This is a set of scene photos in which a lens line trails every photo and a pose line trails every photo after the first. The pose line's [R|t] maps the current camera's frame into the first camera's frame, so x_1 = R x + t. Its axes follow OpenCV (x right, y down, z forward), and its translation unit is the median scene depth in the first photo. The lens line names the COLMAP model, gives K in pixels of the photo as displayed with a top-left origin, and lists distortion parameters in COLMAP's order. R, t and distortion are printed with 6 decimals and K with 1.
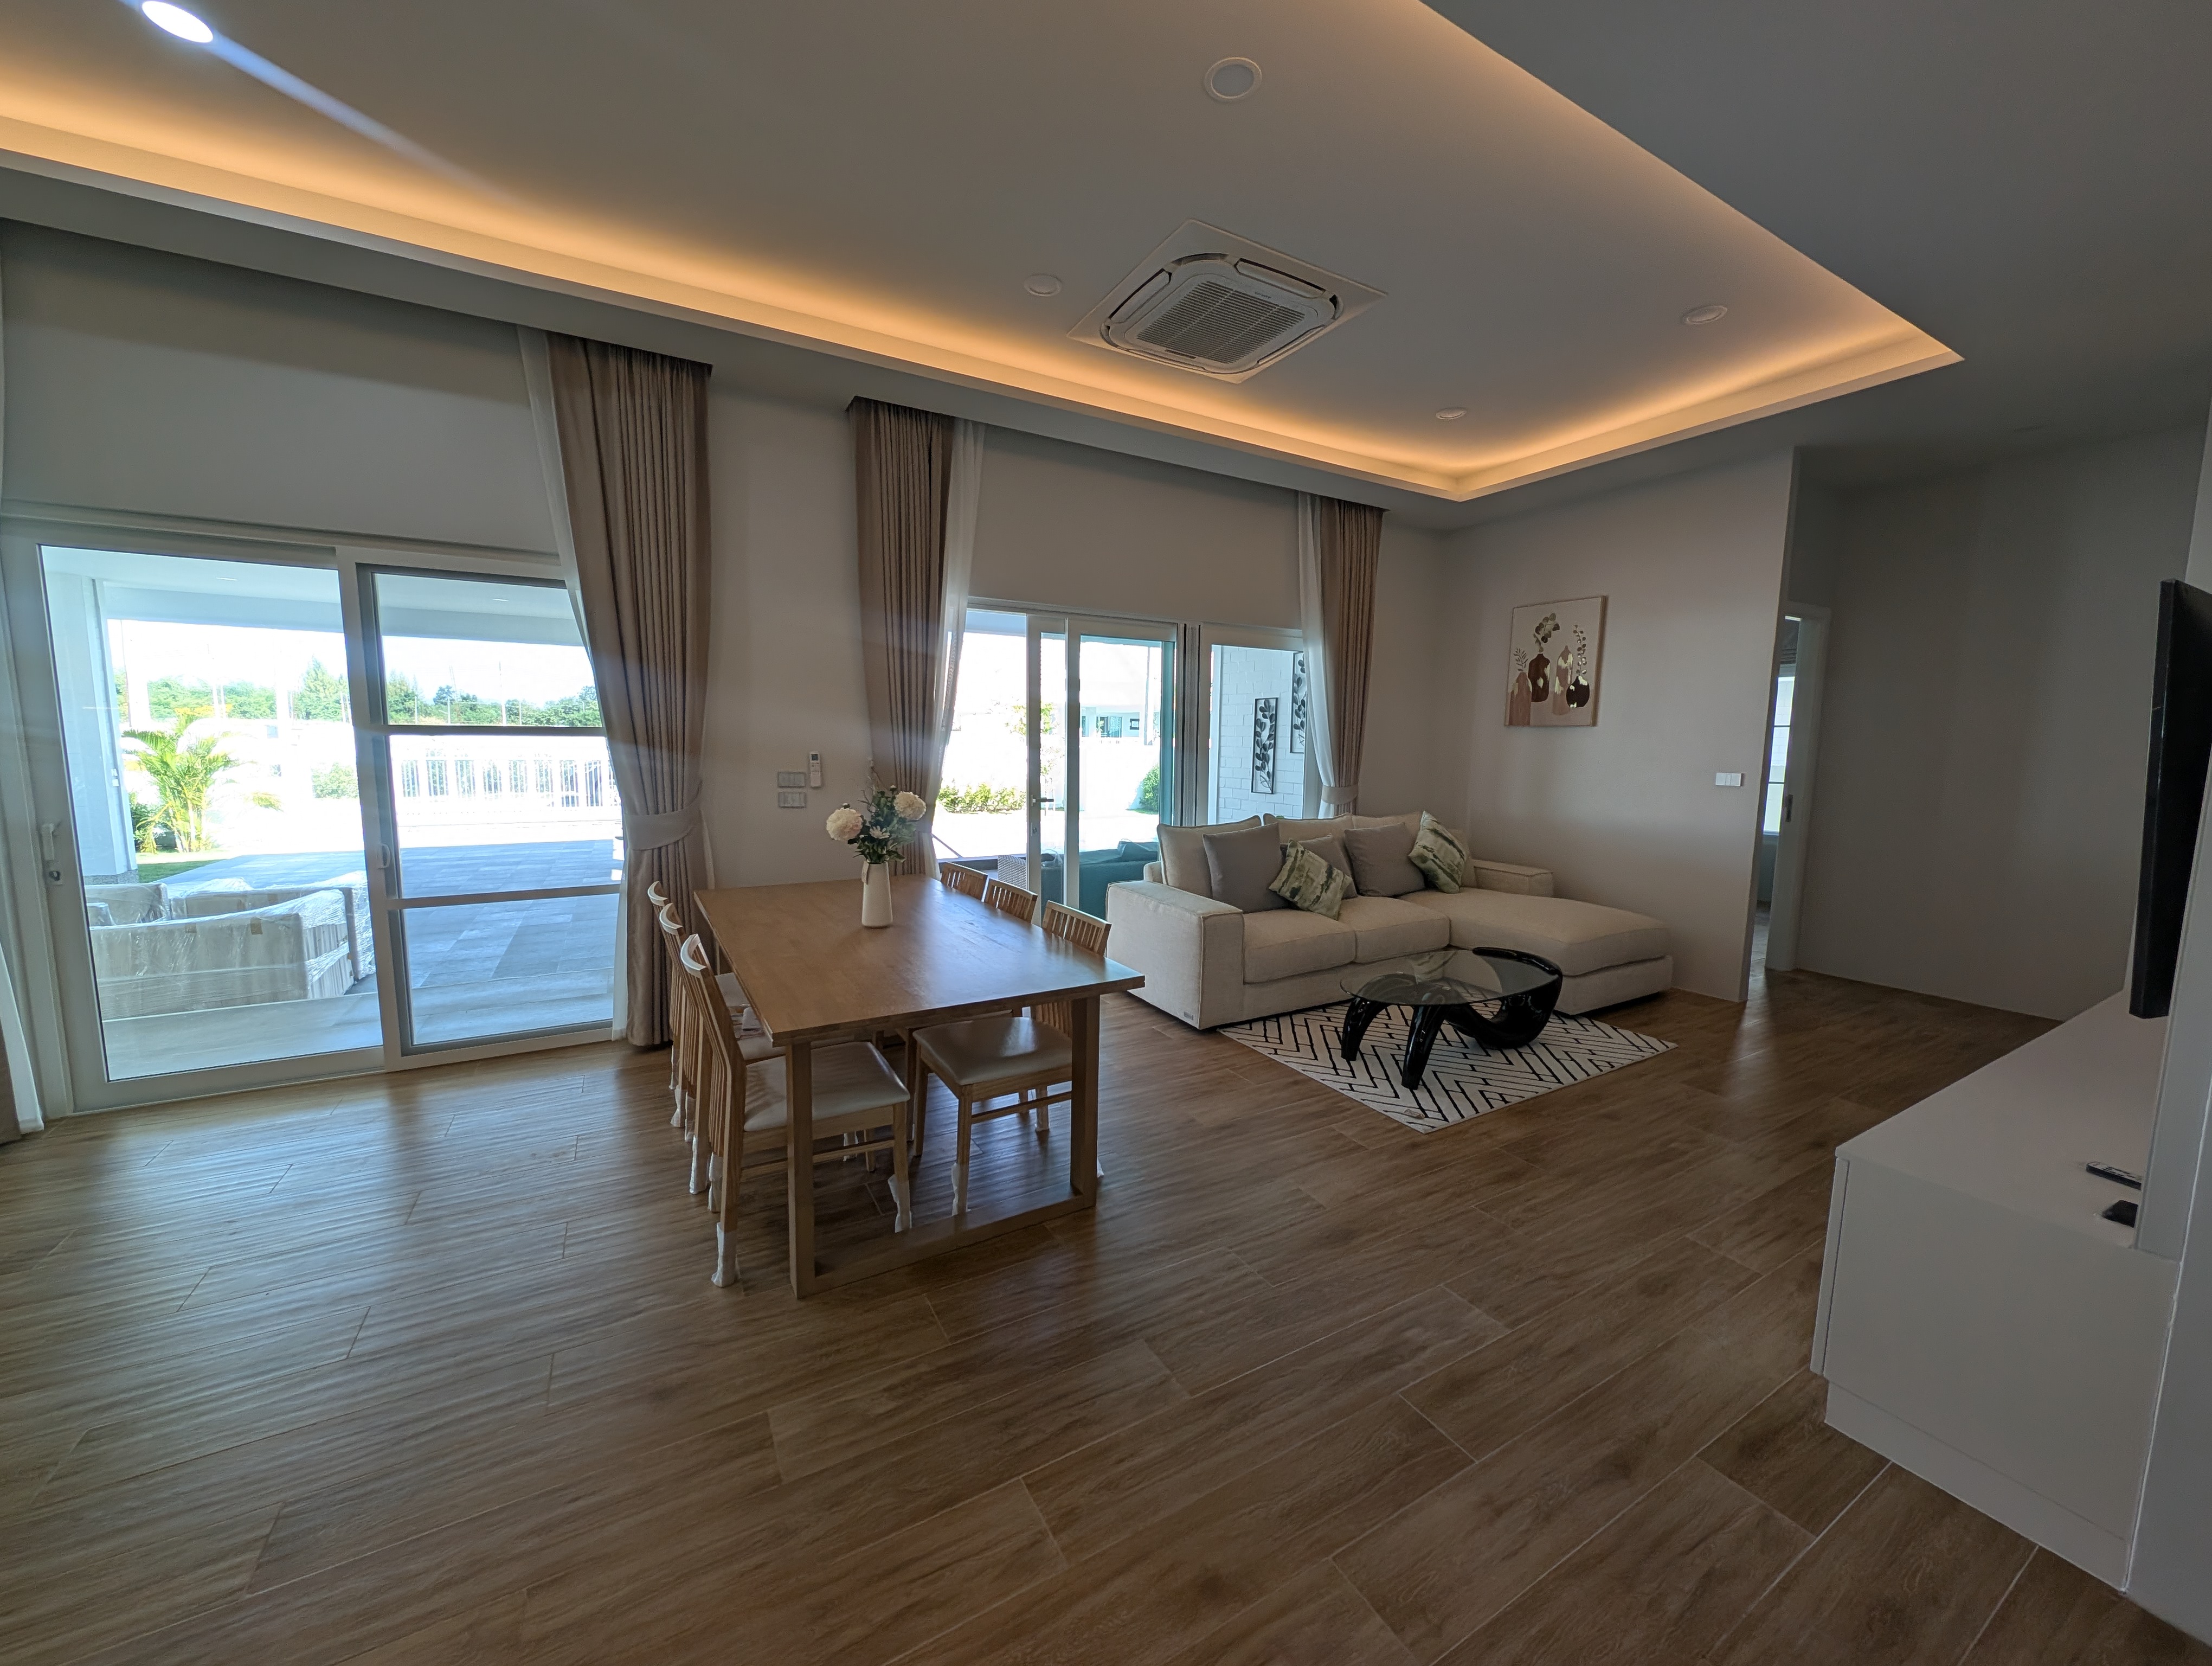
lens RADIAL K [[840.6, 0, 1106.0], [0, 840.6, 833.0], [0, 0, 1]] dist [-0.000976, -0.000070]
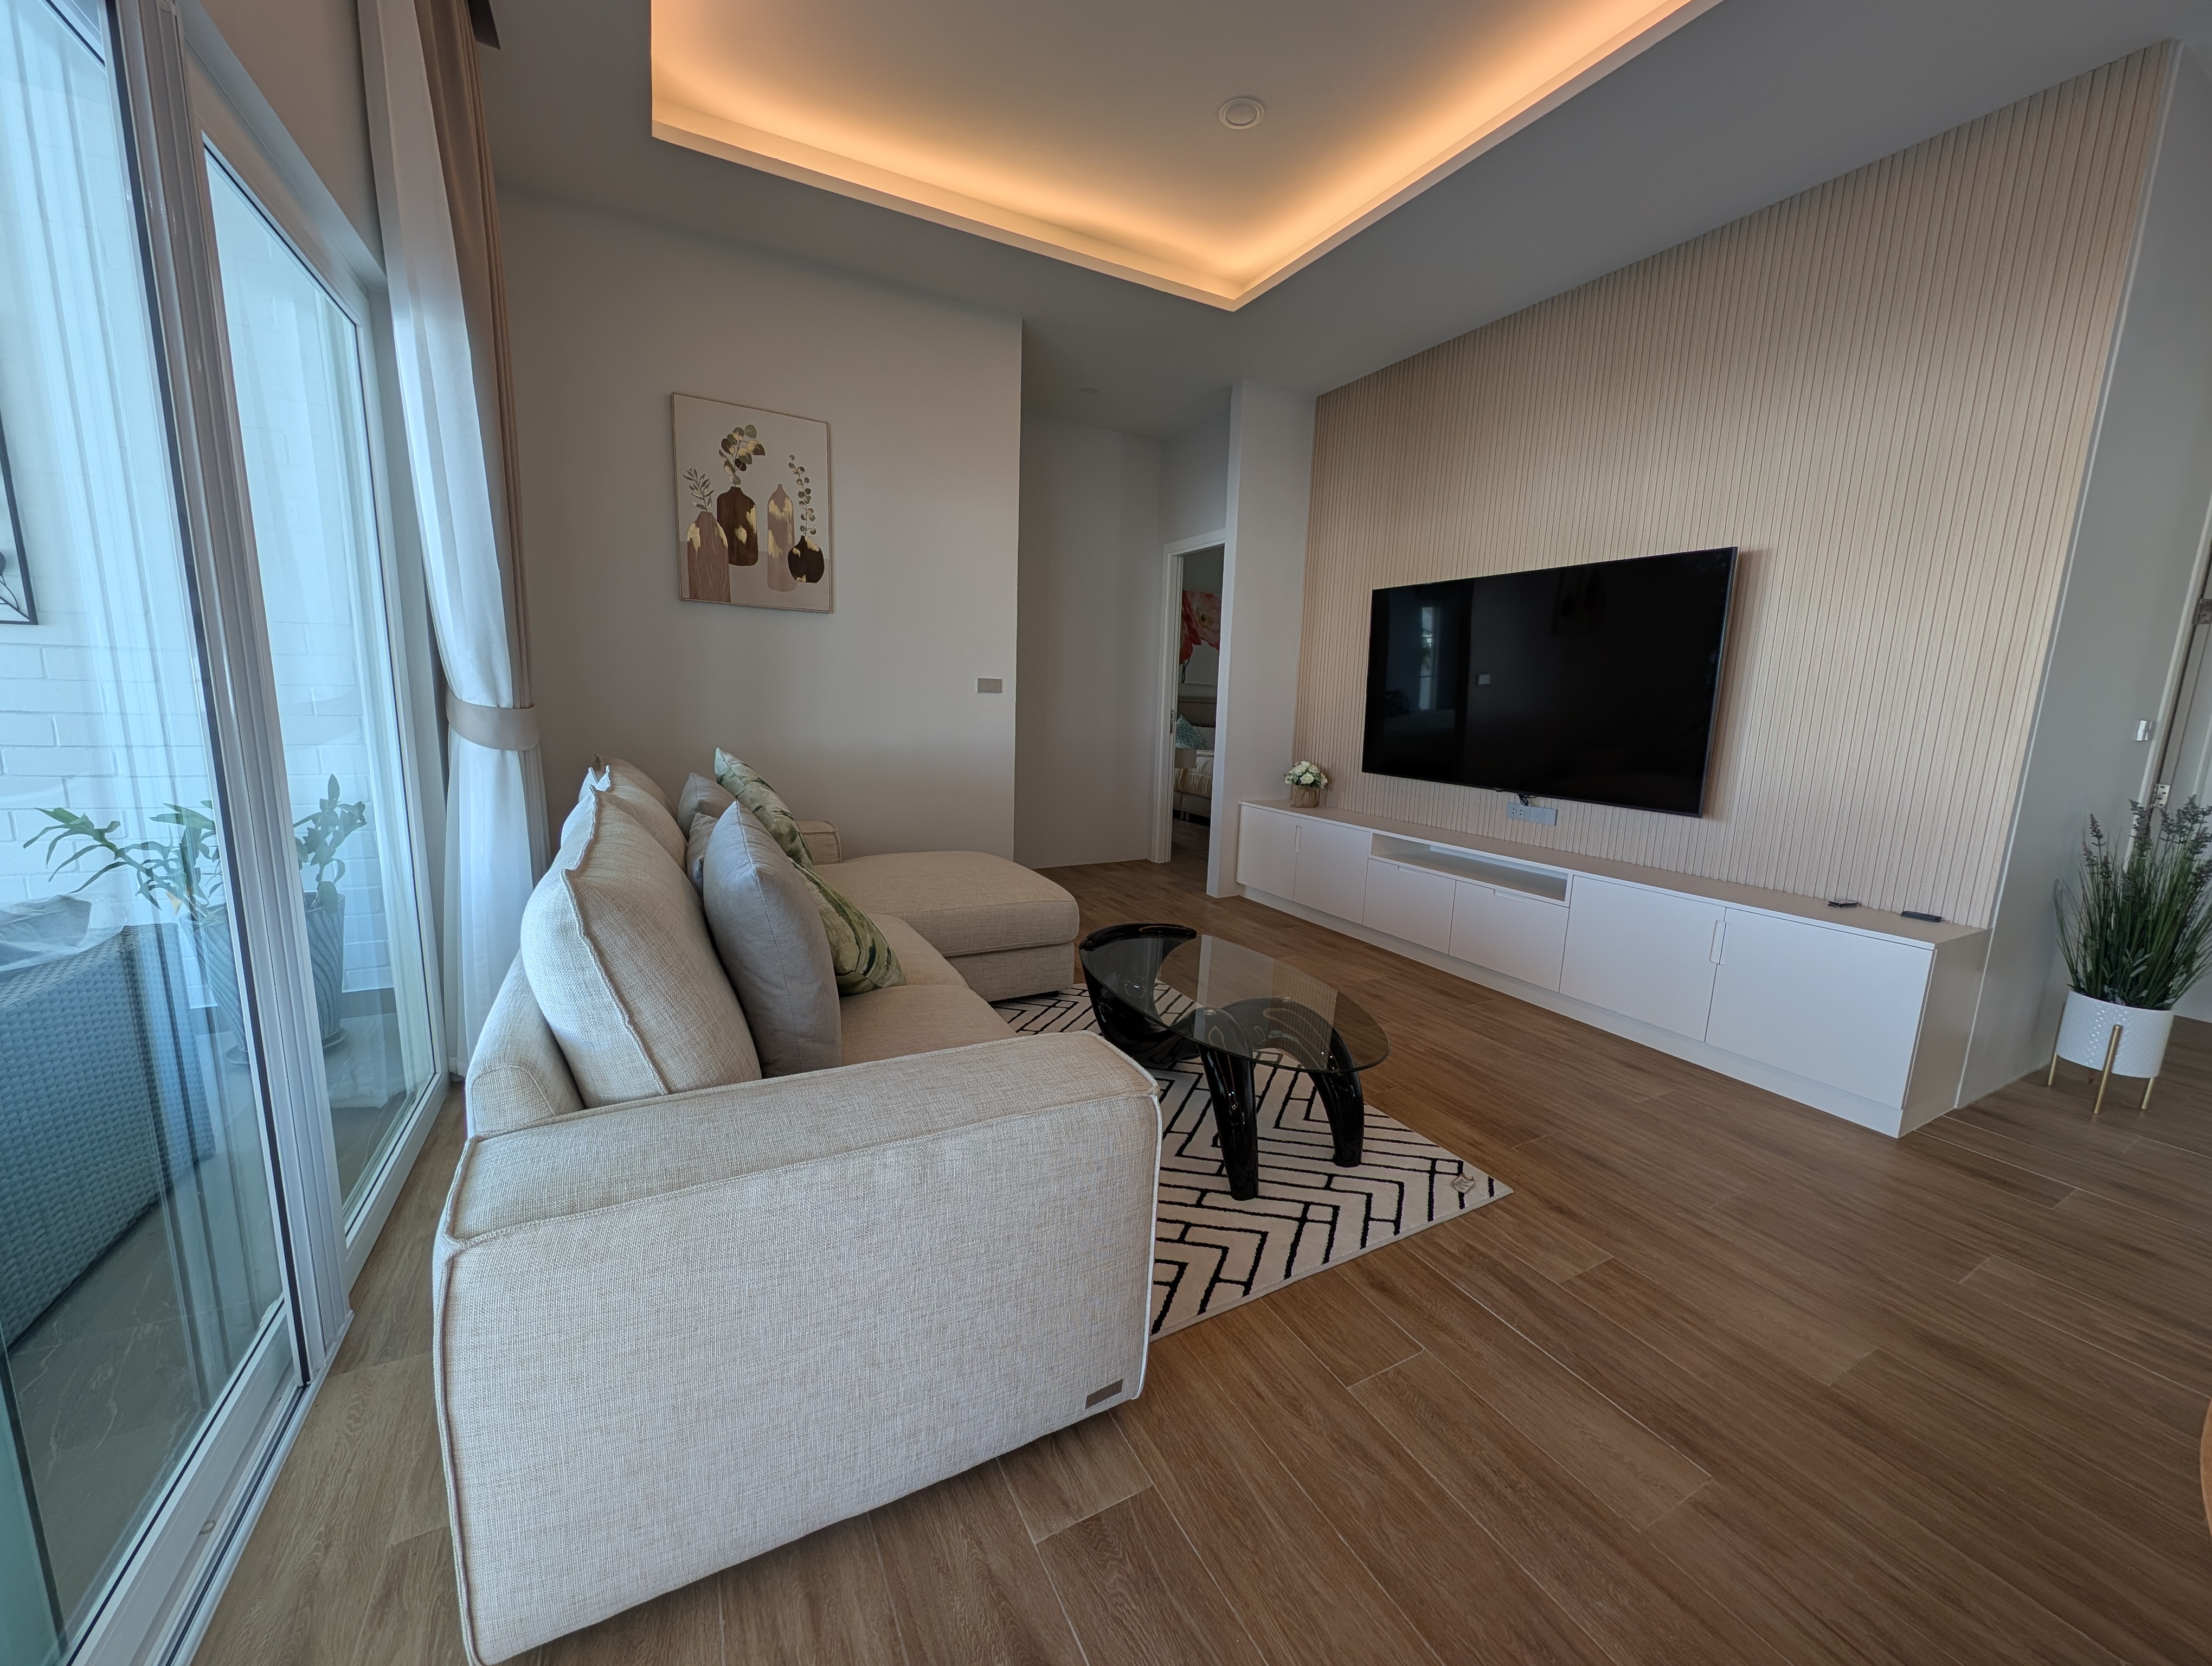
lens RADIAL K [[840.6, 0, 1106.0], [0, 840.6, 833.0], [0, 0, 1]] dist [-0.000976, -0.000070]
pose [[0.019777, -0.171044, 0.985065, -0.146279], [0.084590, 0.982011, 0.168816, -0.042327], [-0.996220, 0.079988, 0.033890, 0.741085]]
